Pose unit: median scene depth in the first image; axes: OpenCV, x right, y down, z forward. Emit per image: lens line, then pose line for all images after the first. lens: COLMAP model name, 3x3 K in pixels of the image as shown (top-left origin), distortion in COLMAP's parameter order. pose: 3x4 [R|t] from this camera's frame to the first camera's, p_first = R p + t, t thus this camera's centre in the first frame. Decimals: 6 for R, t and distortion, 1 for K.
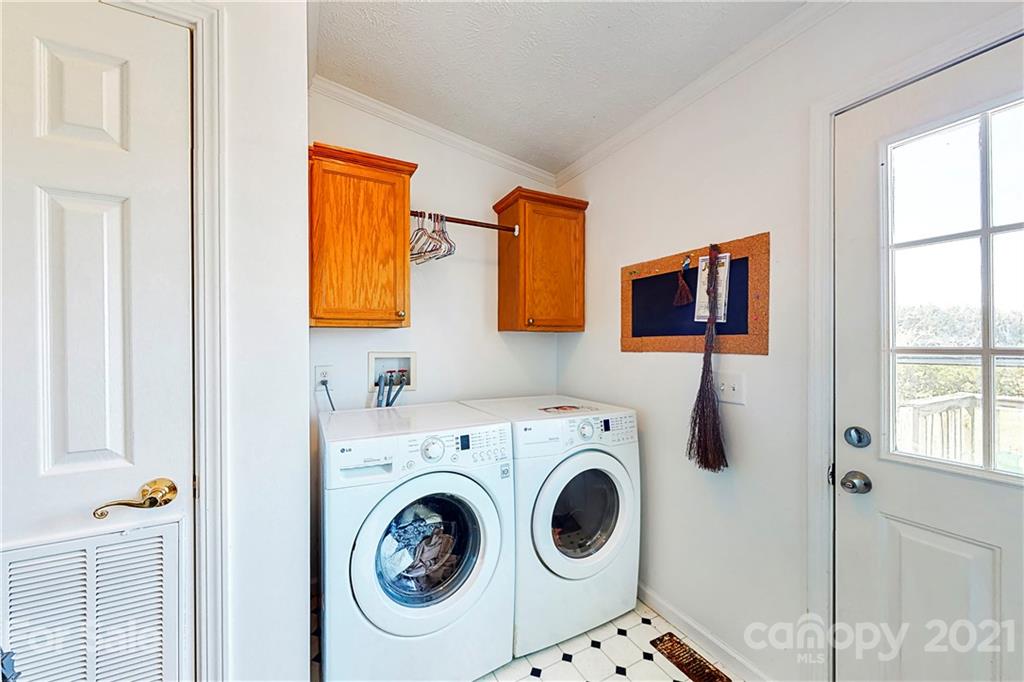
lens RADIAL K [[383.4, 0, 511.6], [0, 383.4, 346.2], [0, 0, 1]] dist [0.000229, -0.000061]
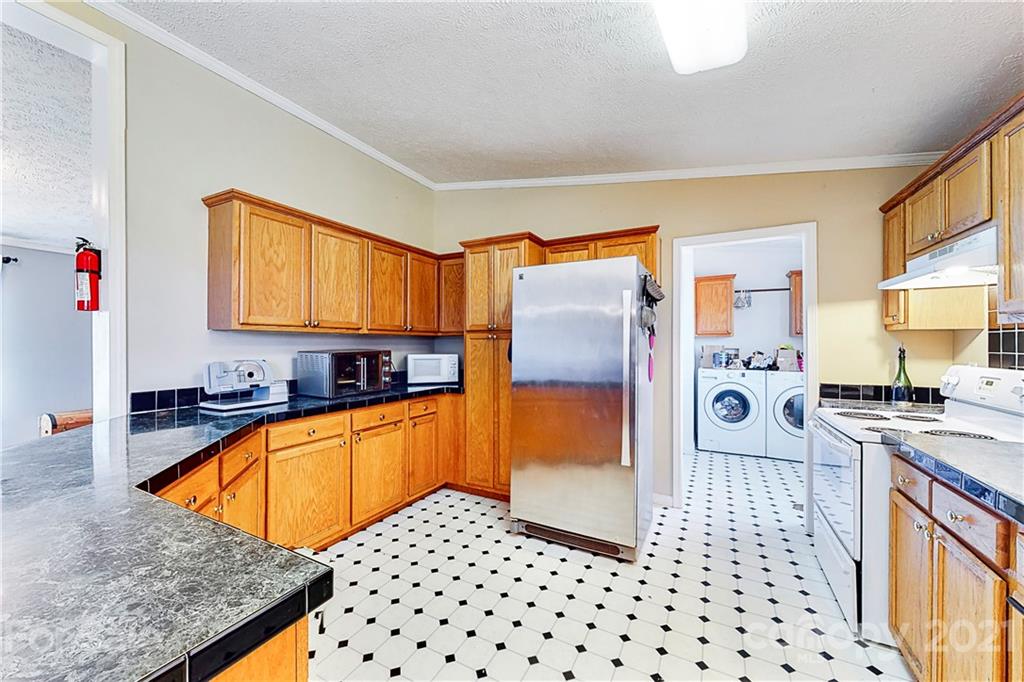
lens RADIAL K [[383.4, 0, 512.6], [0, 383.4, 343.3], [0, 0, 1]] dist [0.000229, -0.000061]
pose [[0.570501, 0.003759, -0.821288, 1.086524], [-0.002386, 0.999993, 0.002919, -0.006958], [0.821293, 0.000294, 0.570506, -1.834202]]
